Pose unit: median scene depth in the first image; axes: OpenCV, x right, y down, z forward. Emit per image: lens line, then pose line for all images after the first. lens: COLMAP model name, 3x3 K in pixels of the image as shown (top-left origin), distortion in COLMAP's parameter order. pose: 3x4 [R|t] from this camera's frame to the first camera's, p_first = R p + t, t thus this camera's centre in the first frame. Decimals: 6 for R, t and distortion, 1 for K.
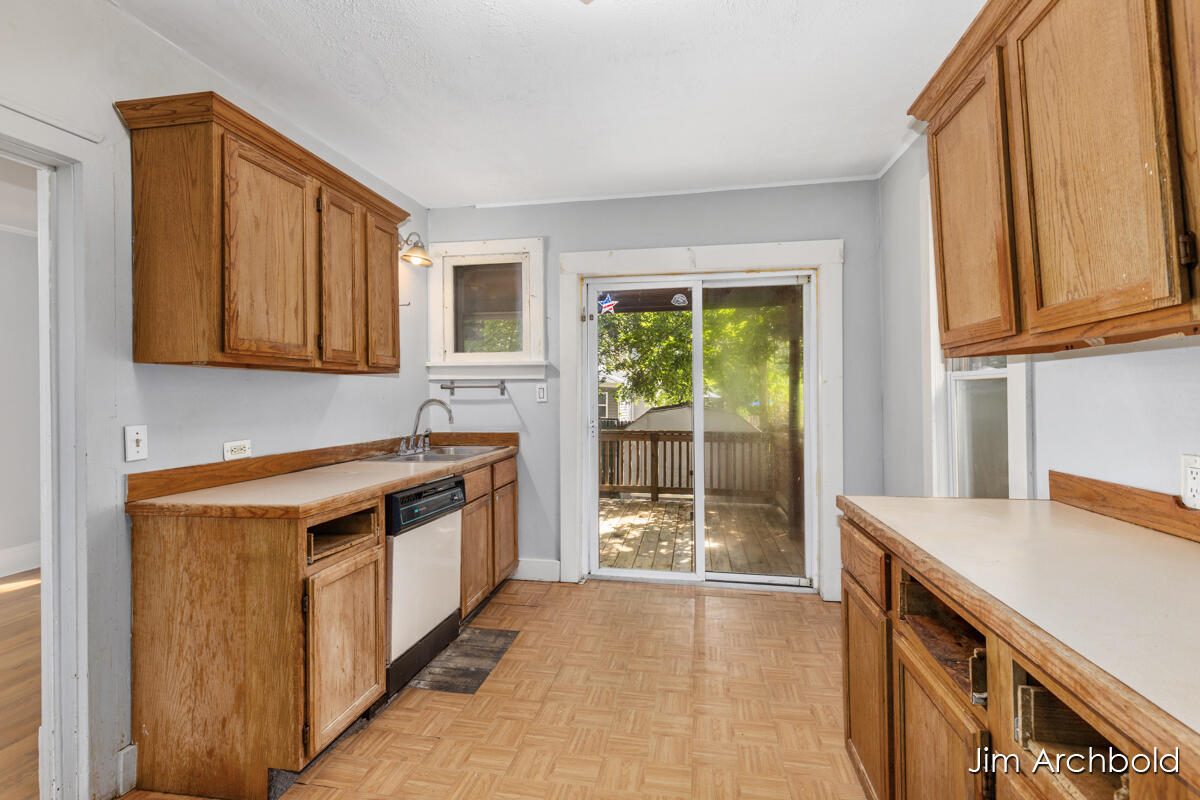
lens RADIAL K [[544.7, 0, 621.8], [0, 544.7, 386.5], [0, 0, 1]] dist [0.002465, -0.001816]
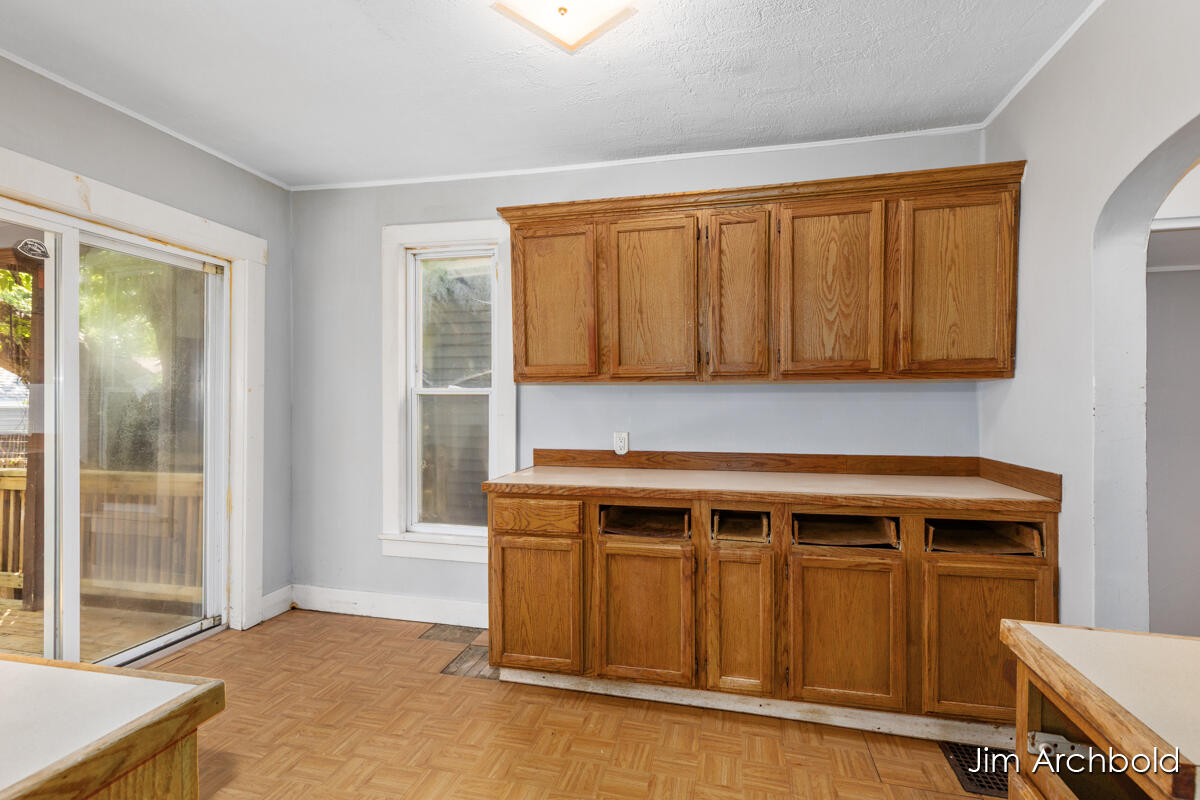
lens RADIAL K [[536.5, 0, 602.3], [0, 536.5, 404.5], [0, 0, 1]] dist [0.002952, 0.000577]
pose [[0.074106, 0.002505, 0.997247, -0.480137], [-0.020243, 0.999795, -0.001008, 0.004187], [-0.997045, -0.020112, 0.074142, 0.341198]]
